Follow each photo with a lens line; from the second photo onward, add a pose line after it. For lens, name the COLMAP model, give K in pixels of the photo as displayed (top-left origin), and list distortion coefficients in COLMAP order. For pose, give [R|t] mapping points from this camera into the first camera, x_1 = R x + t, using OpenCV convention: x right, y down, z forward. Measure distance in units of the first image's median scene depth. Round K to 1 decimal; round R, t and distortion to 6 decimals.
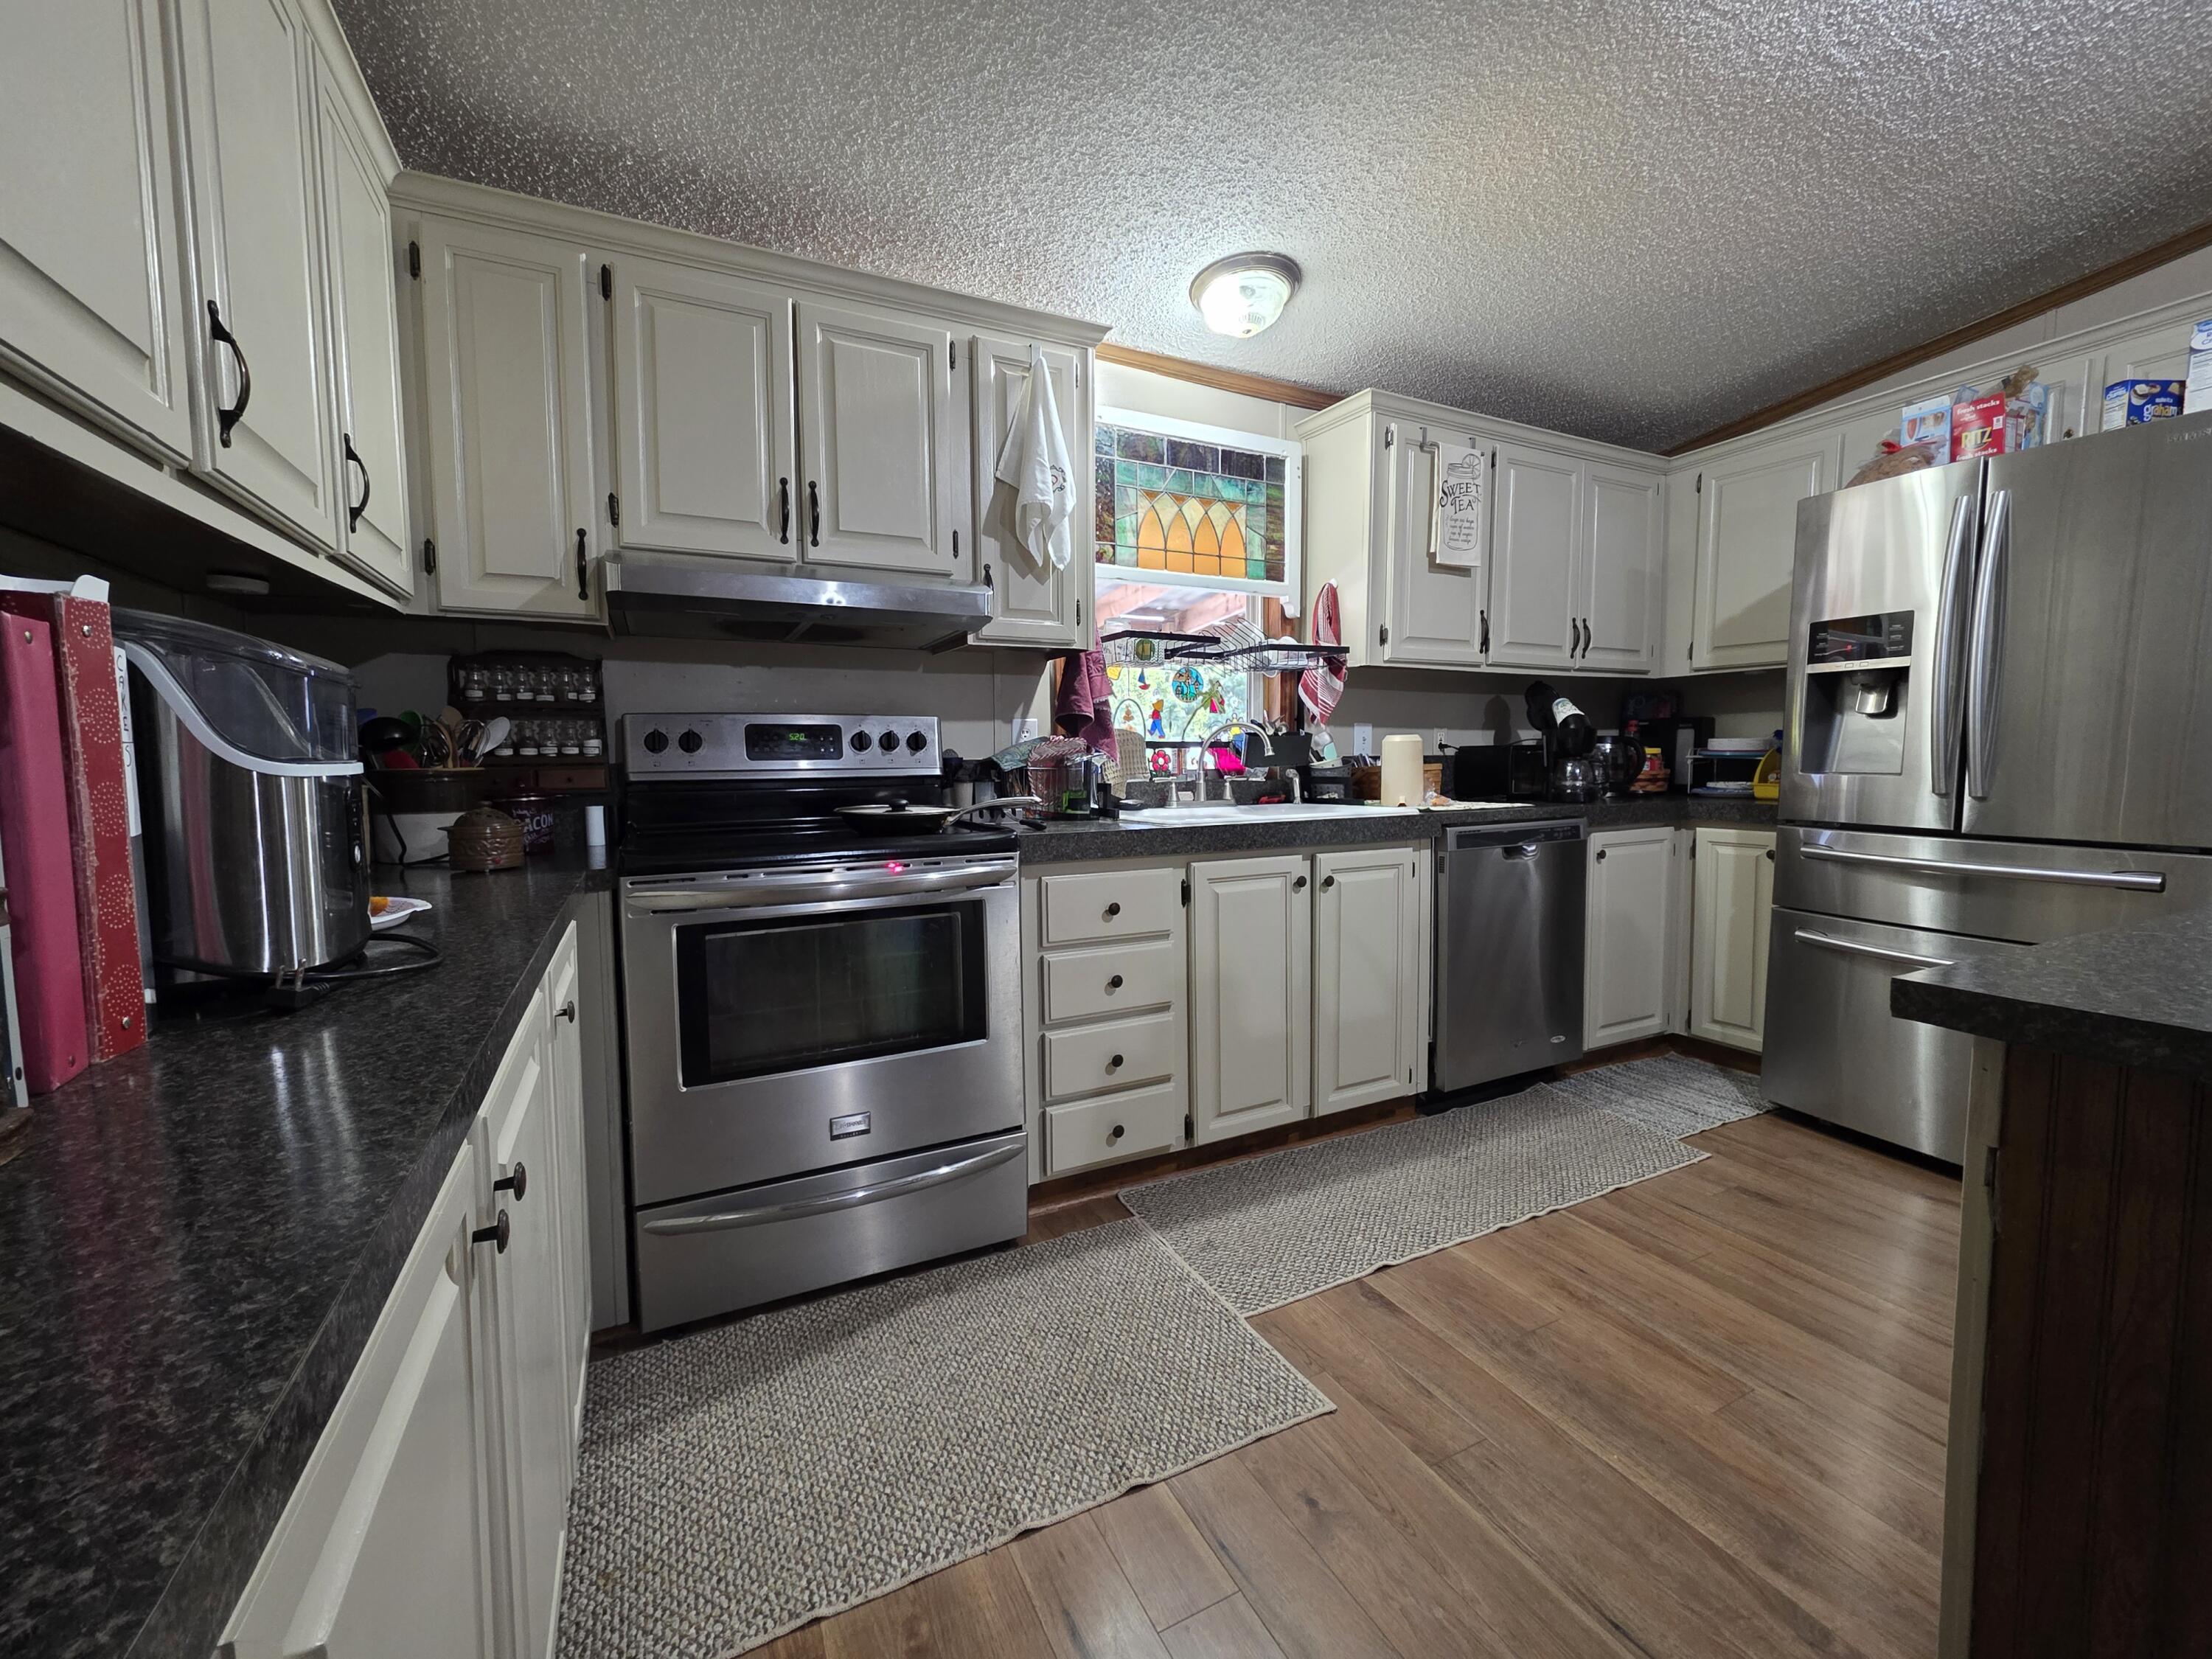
lens RADIAL K [[890.4, 0, 1107.6], [0, 890.4, 818.0], [0, 0, 1]] dist [0.002035, 0.000533]
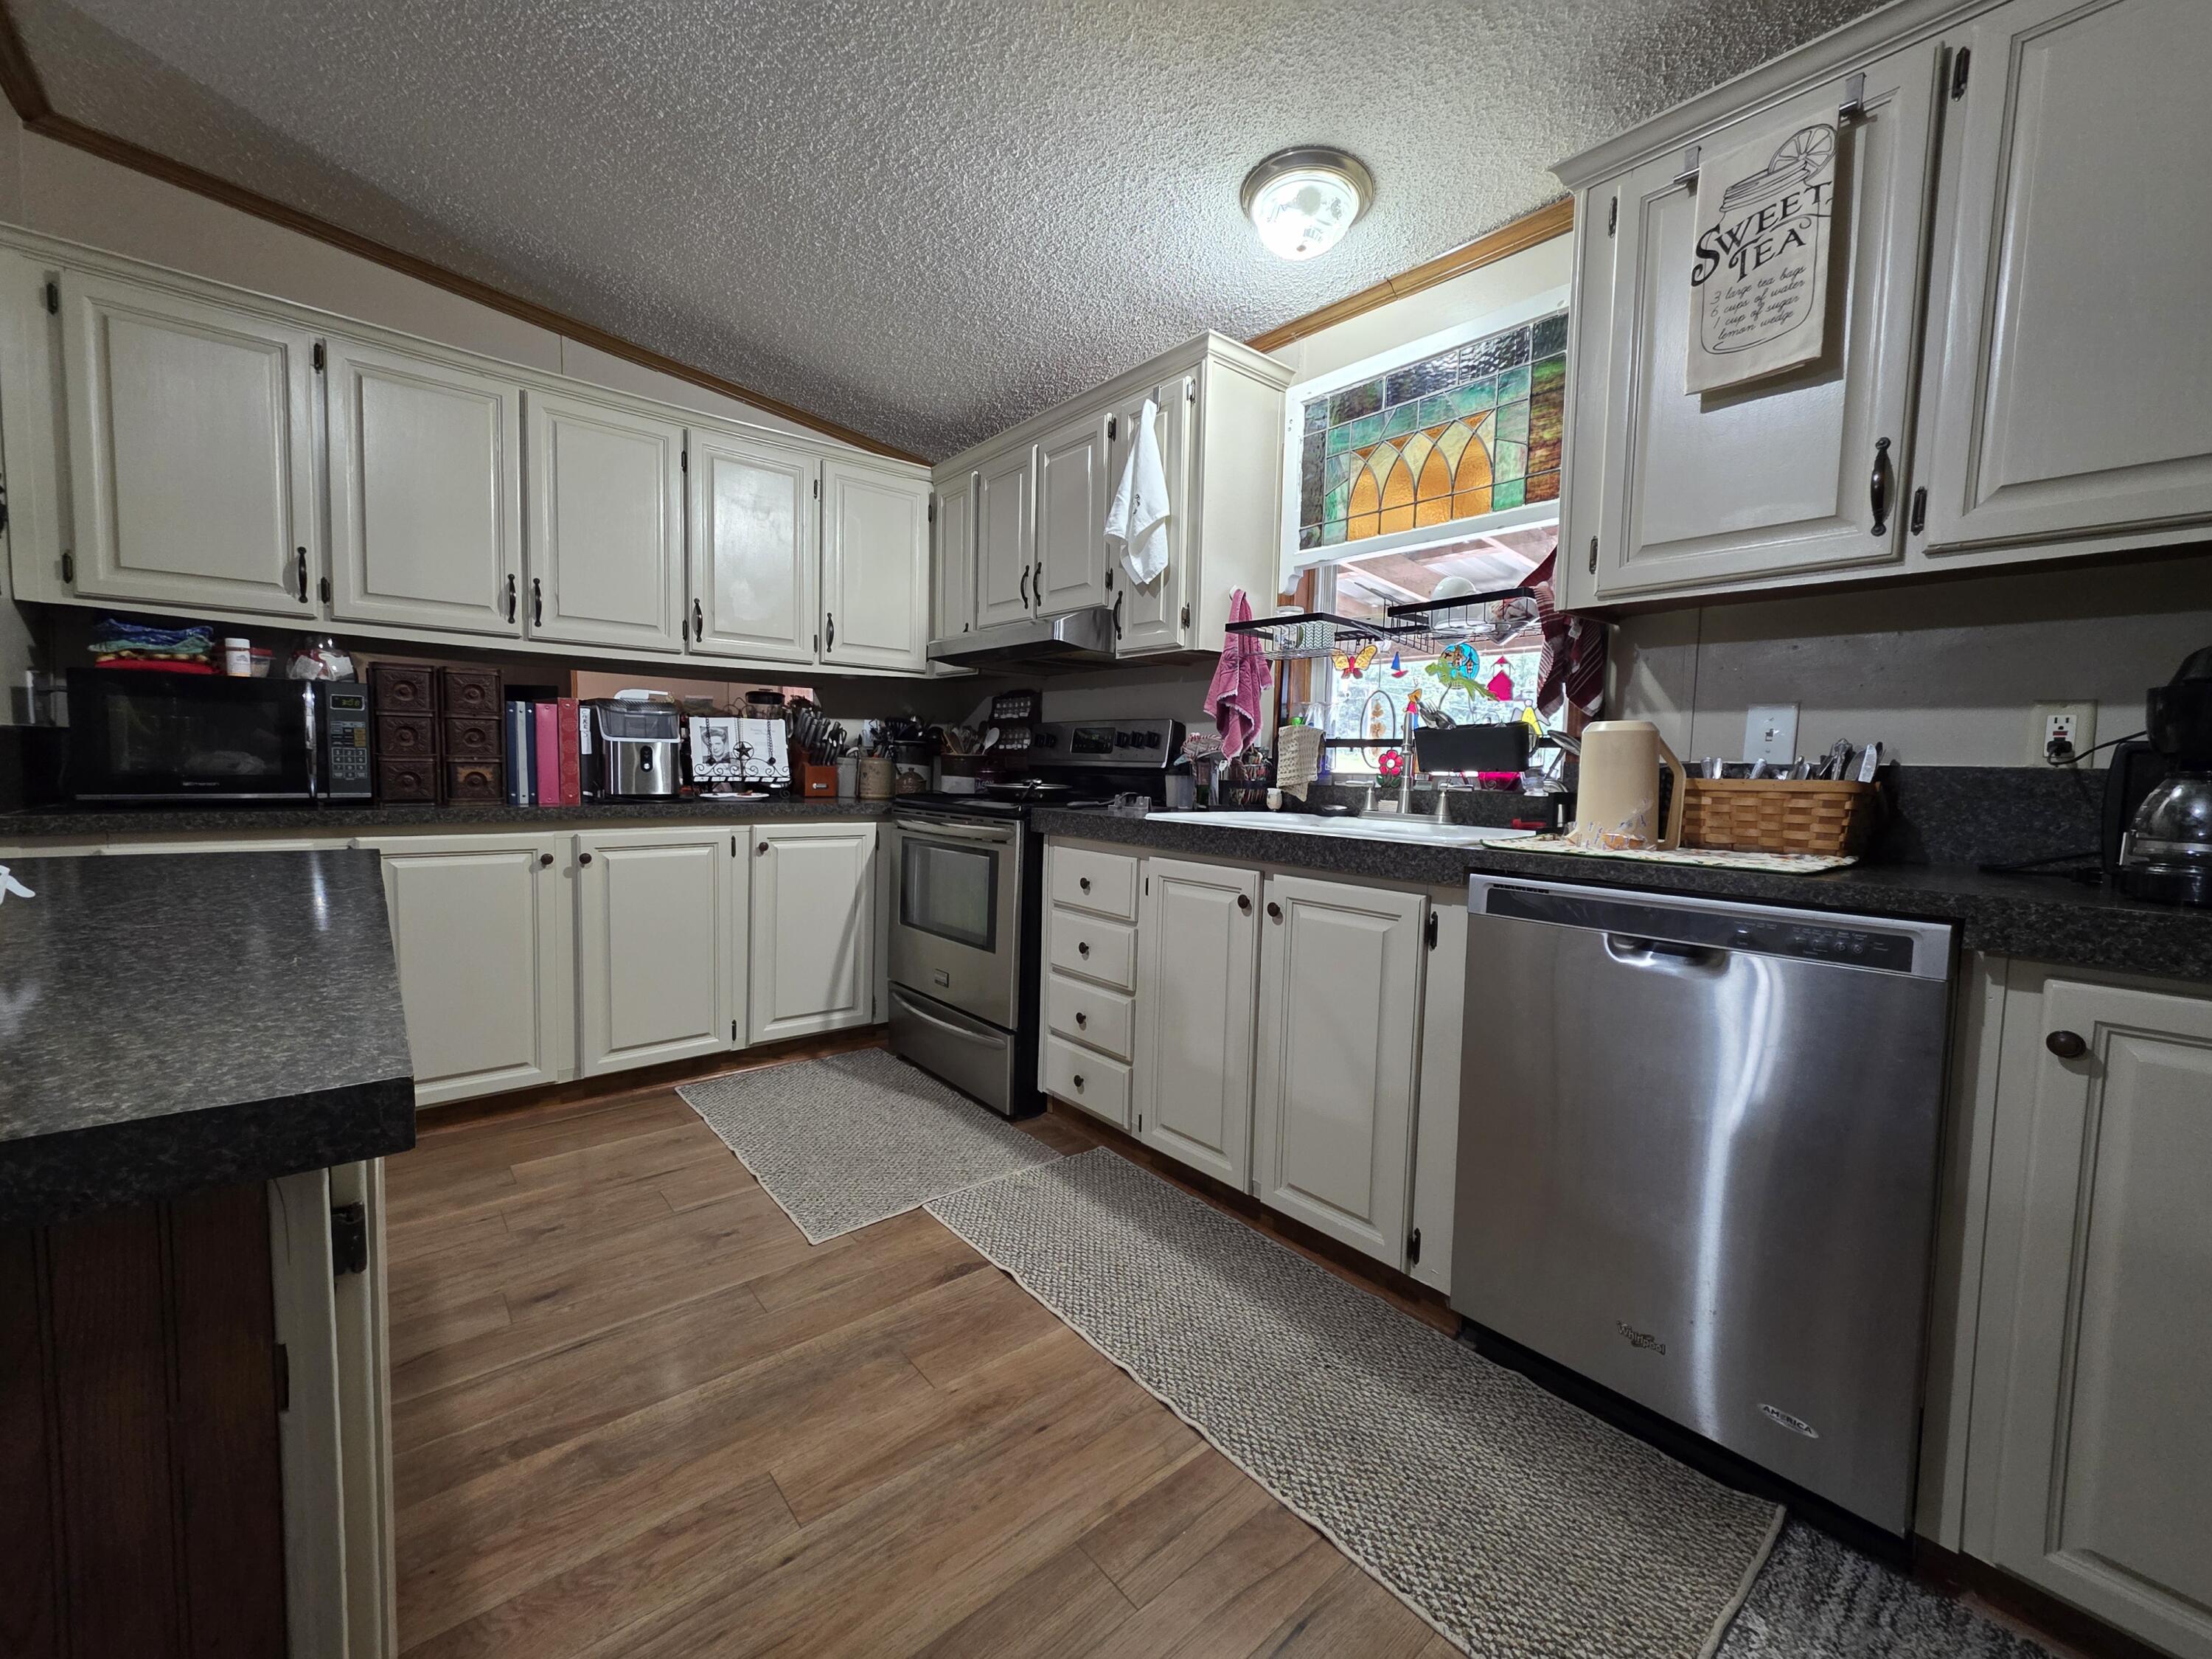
lens RADIAL K [[892.3, 0, 1106.0], [0, 892.3, 829.5], [0, 0, 1]] dist [0.001965, 0.000691]
pose [[0.232207, 0.083722, -0.969057, 0.964813], [-0.097633, 0.993263, 0.062418, -0.034478], [0.967754, 0.080118, 0.238817, 0.654101]]
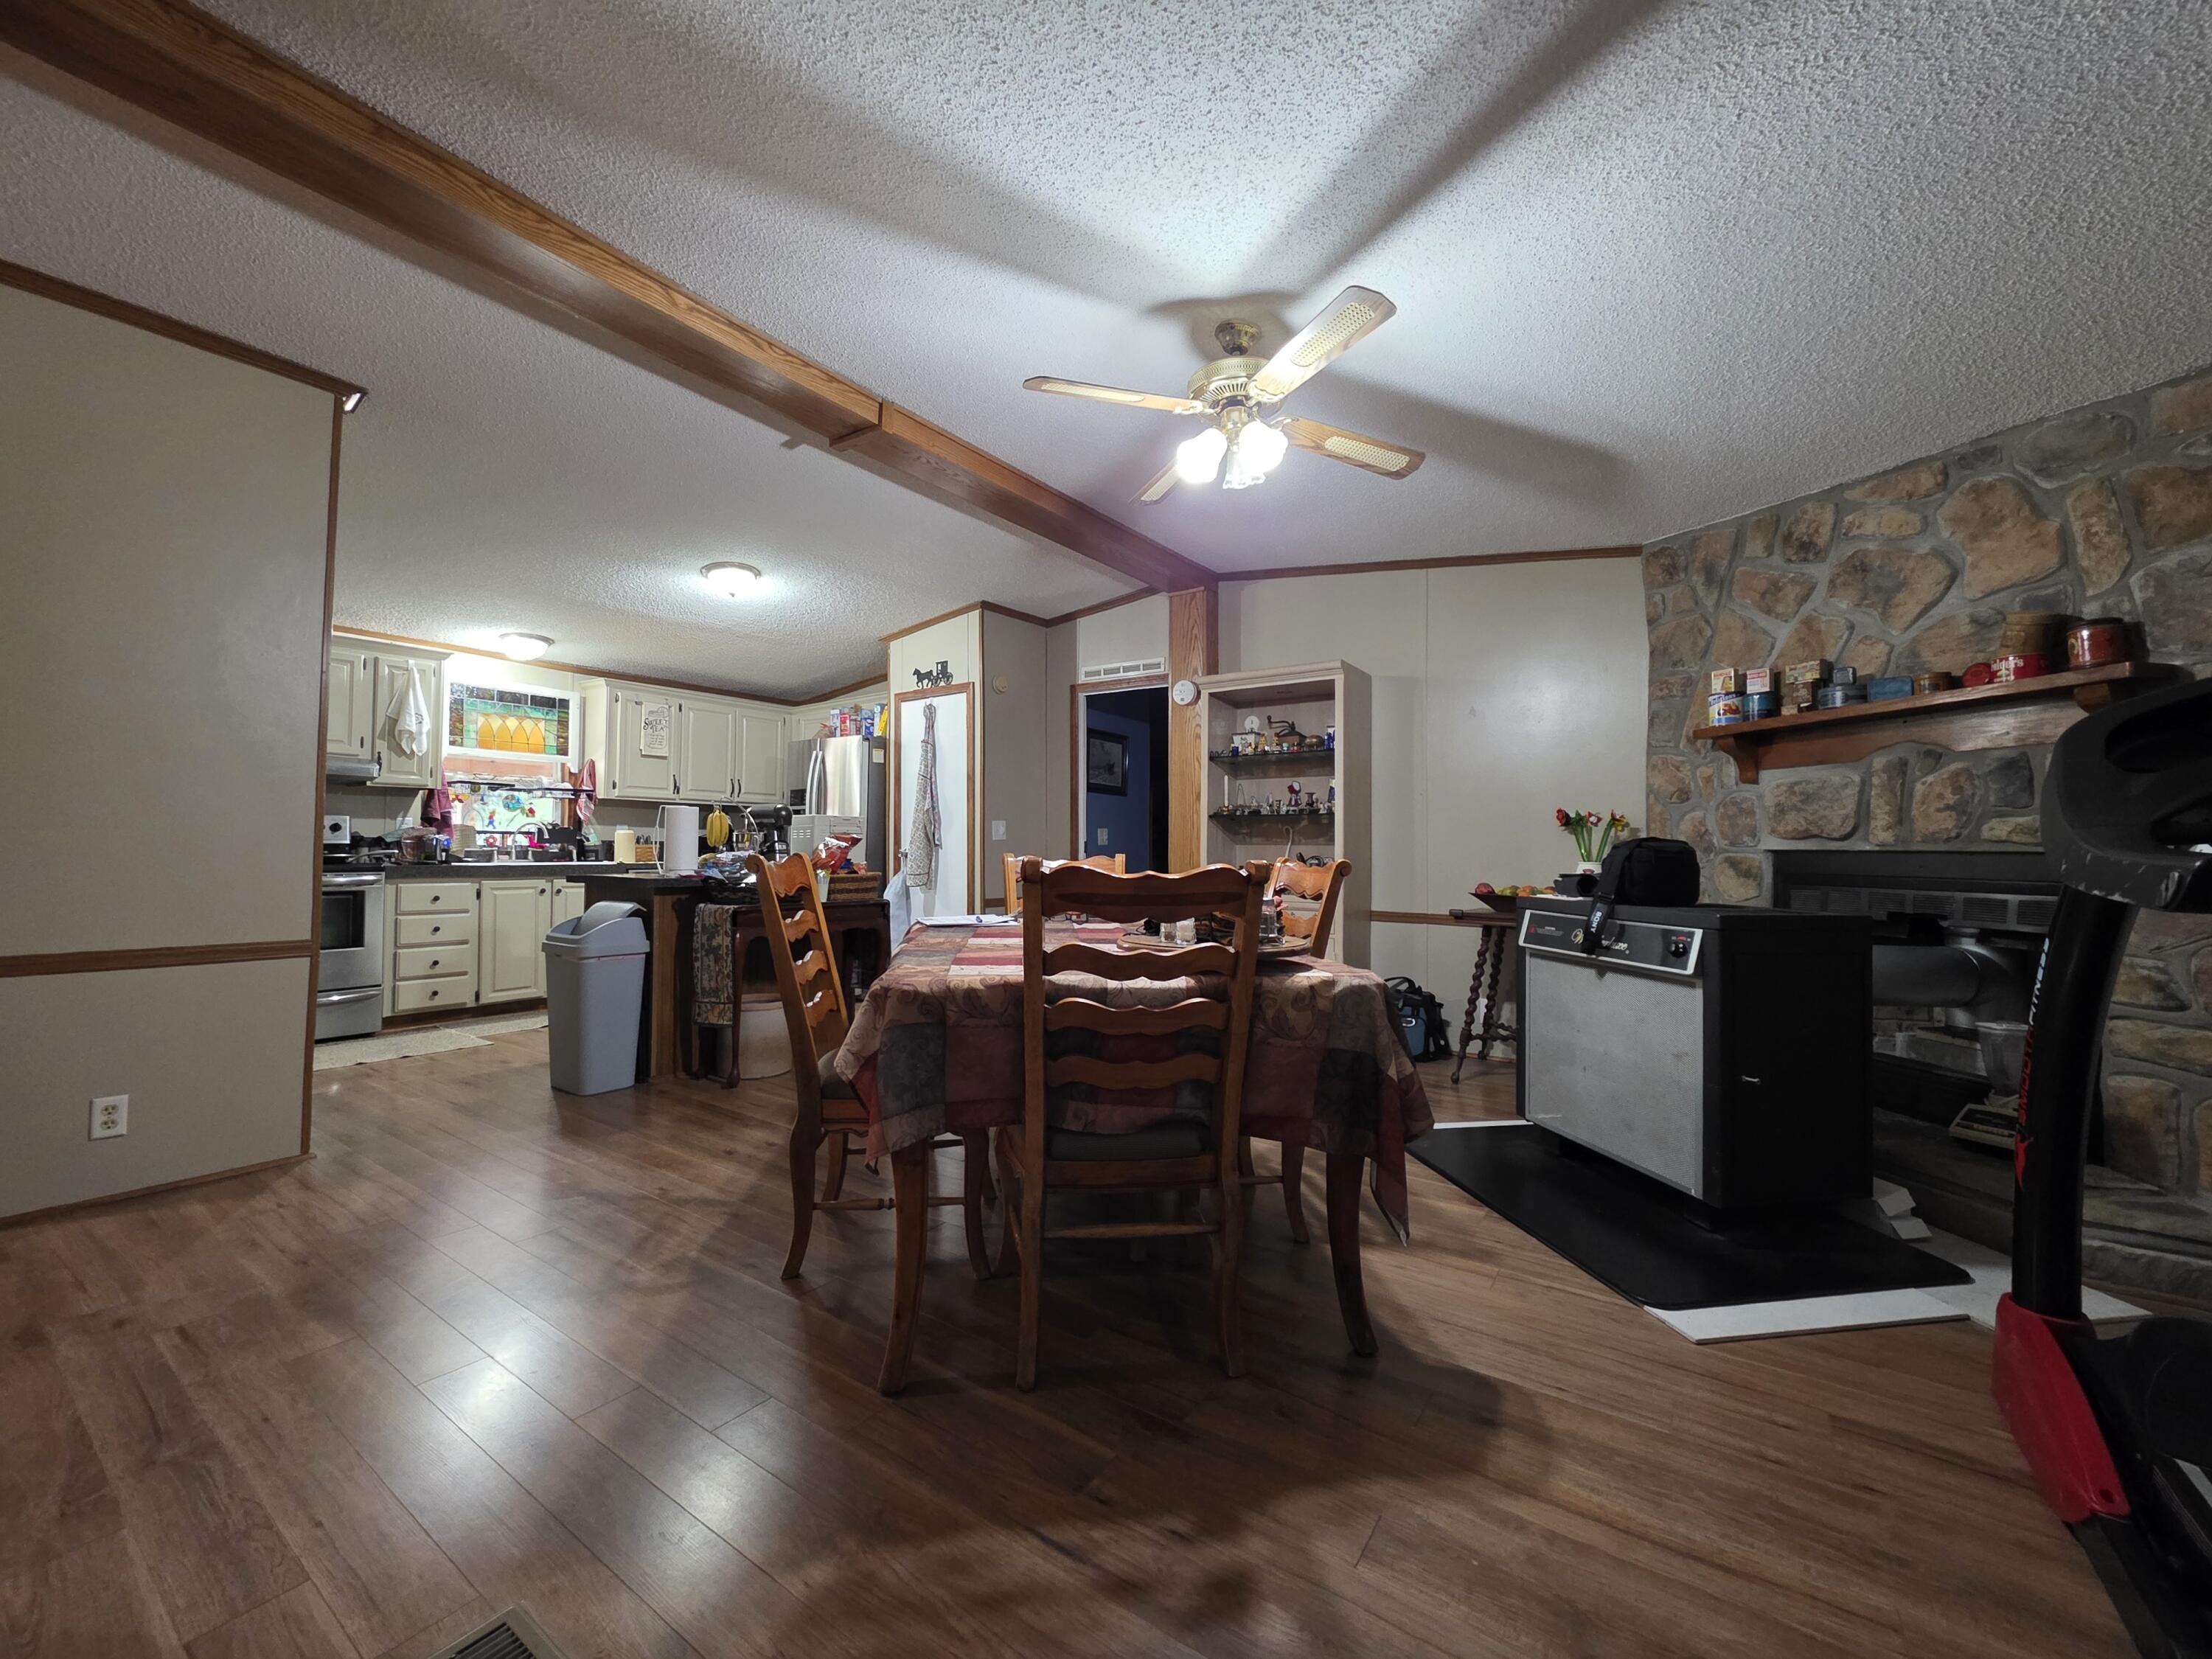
lens RADIAL K [[882.9, 0, 1100.3], [0, 882.9, 830.2], [0, 0, 1]] dist [-0.000044, 0.000039]
pose [[0.883458, 0.025143, 0.467834, 0.412183], [0.019993, 0.995626, -0.091262, 0.149764], [-0.468083, 0.089980, 0.879092, -1.709980]]
